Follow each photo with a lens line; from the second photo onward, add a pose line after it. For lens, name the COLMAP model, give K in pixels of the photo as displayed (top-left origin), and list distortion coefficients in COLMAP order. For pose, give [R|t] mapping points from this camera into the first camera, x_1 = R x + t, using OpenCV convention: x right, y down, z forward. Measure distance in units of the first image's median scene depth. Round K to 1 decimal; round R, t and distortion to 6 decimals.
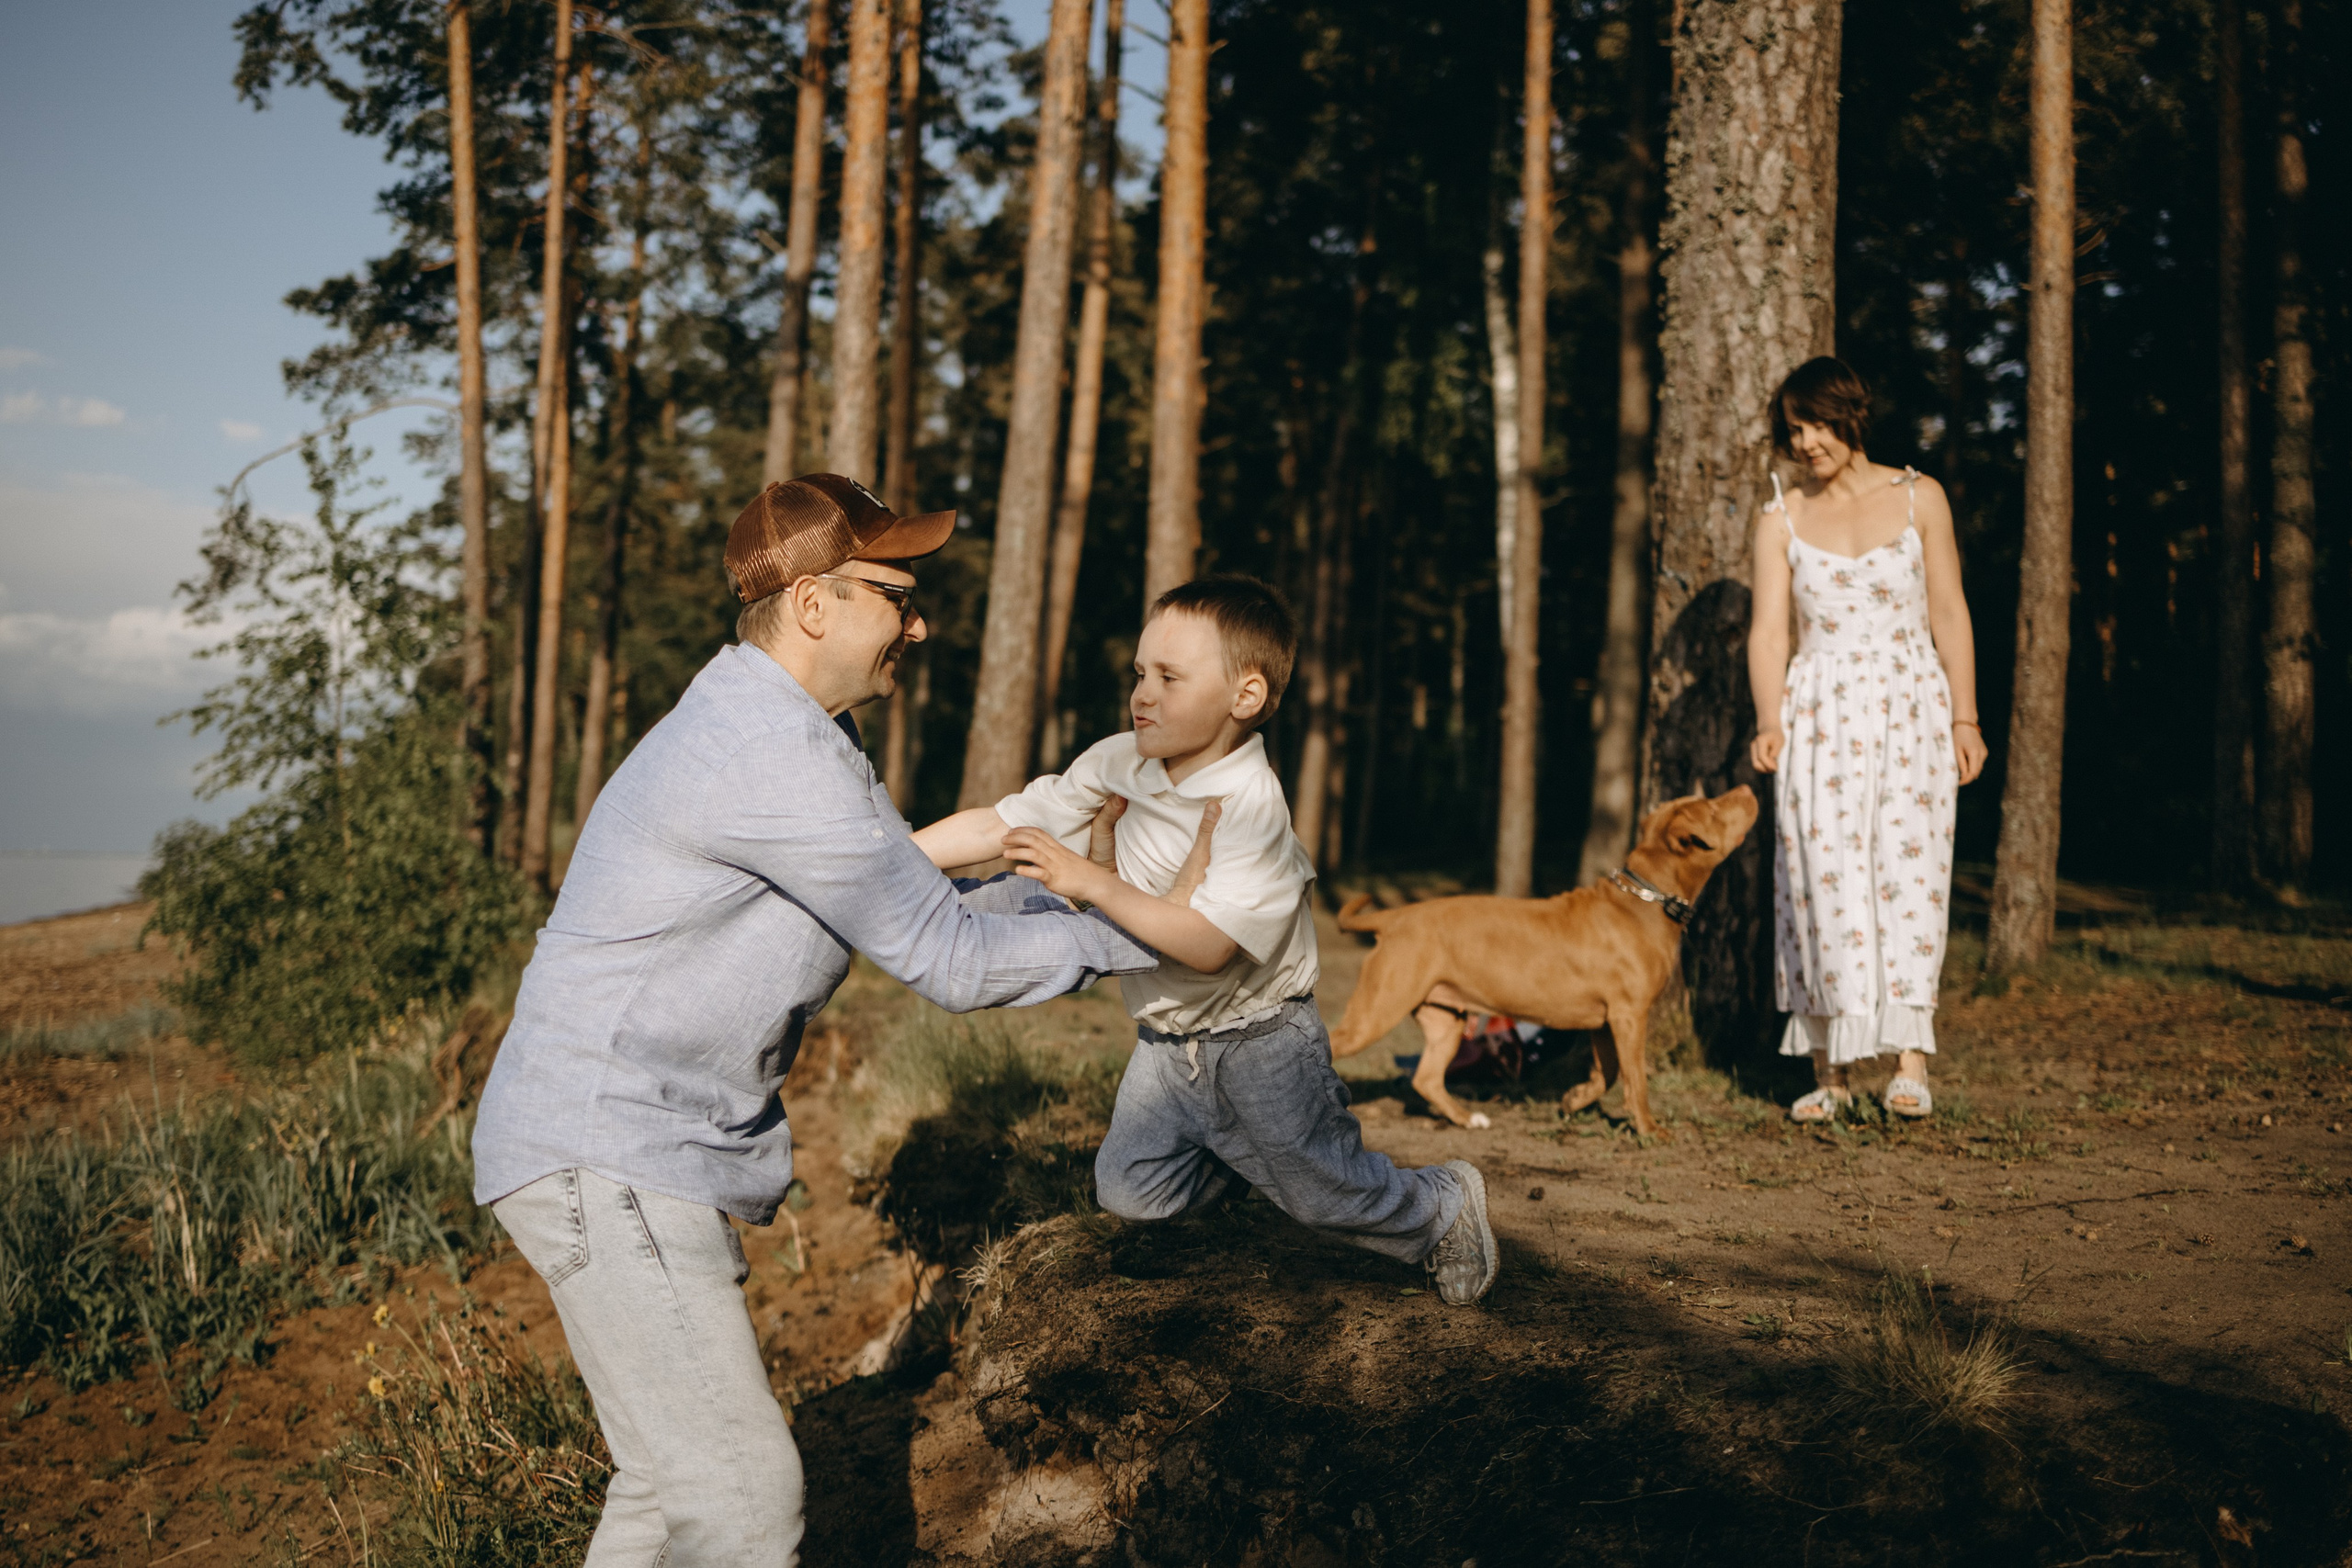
lens RADIAL K [[2587.9, 0, 1176.0], [0, 2587.9, 668.6], [0, 0, 1]] dist [-0.065597, 0.025011]
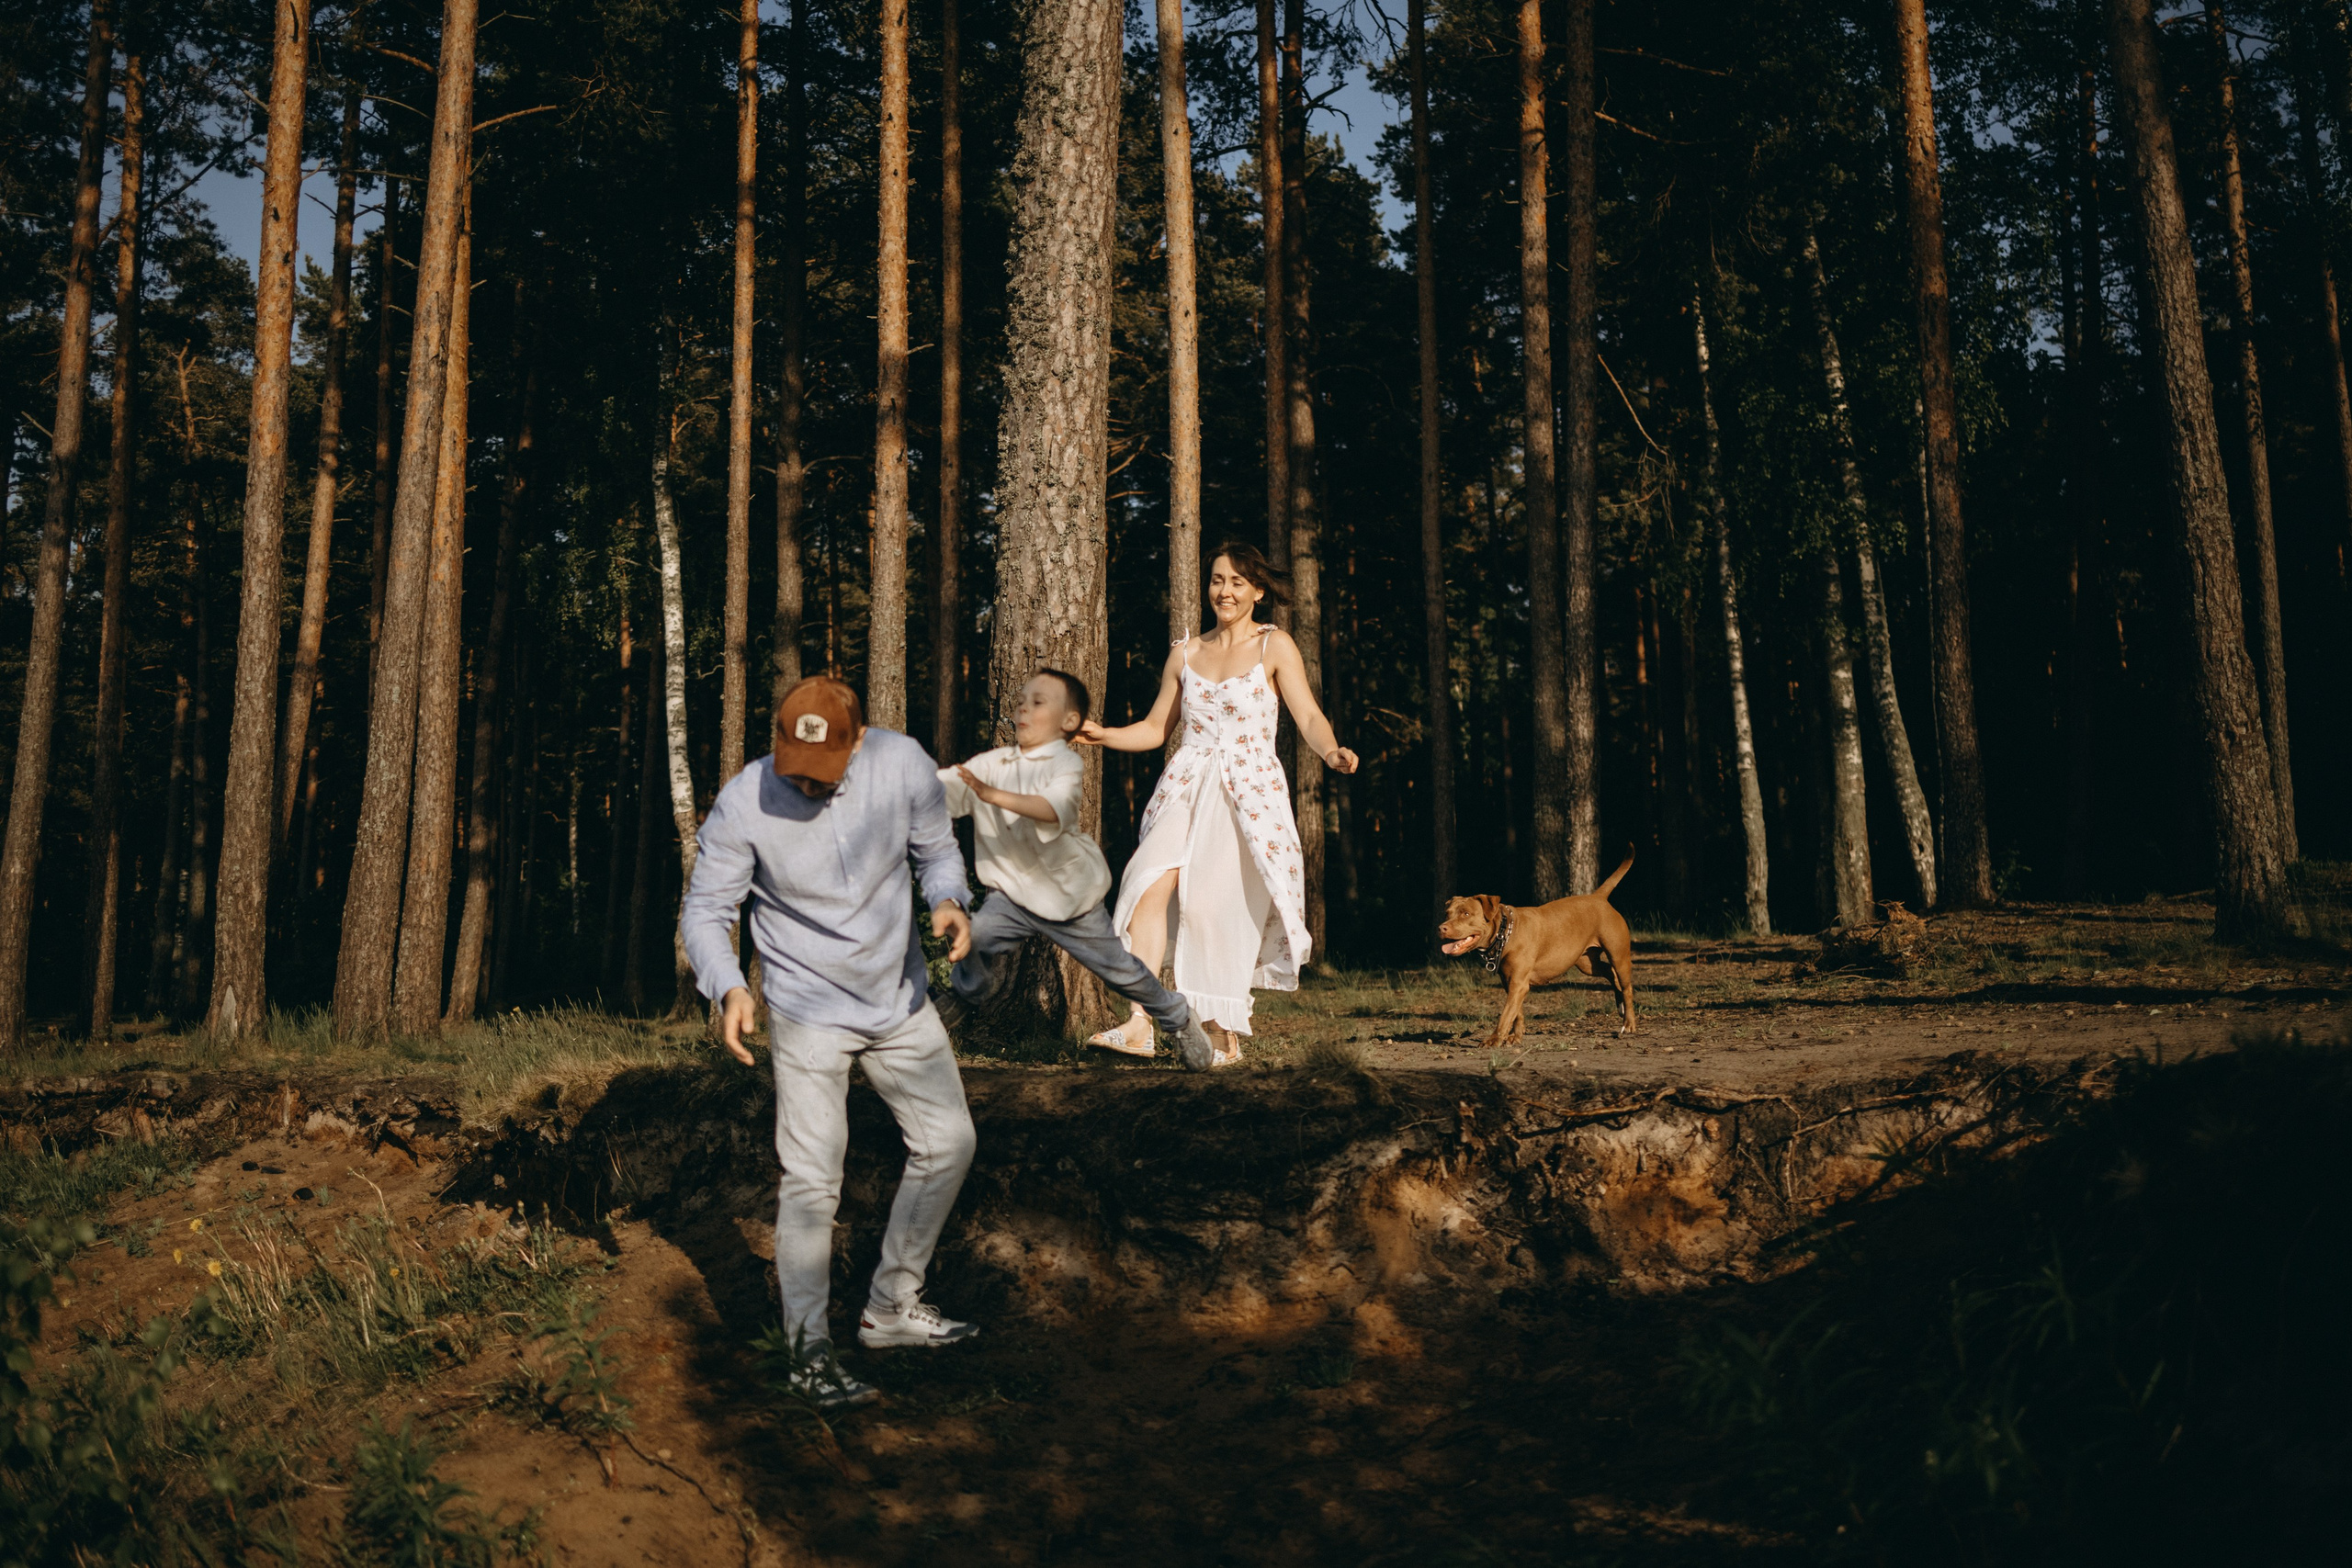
lens RADIAL K [[2587.9, 0, 1176.0], [0, 2587.9, 668.6], [0, 0, 1]] dist [-0.065597, 0.025011]
pose [[0.924647, 0.018751, 0.380363, -0.296293], [0.006981, 0.997785, -0.066159, 0.034783], [-0.380761, 0.063829, 0.922468, -0.445312]]
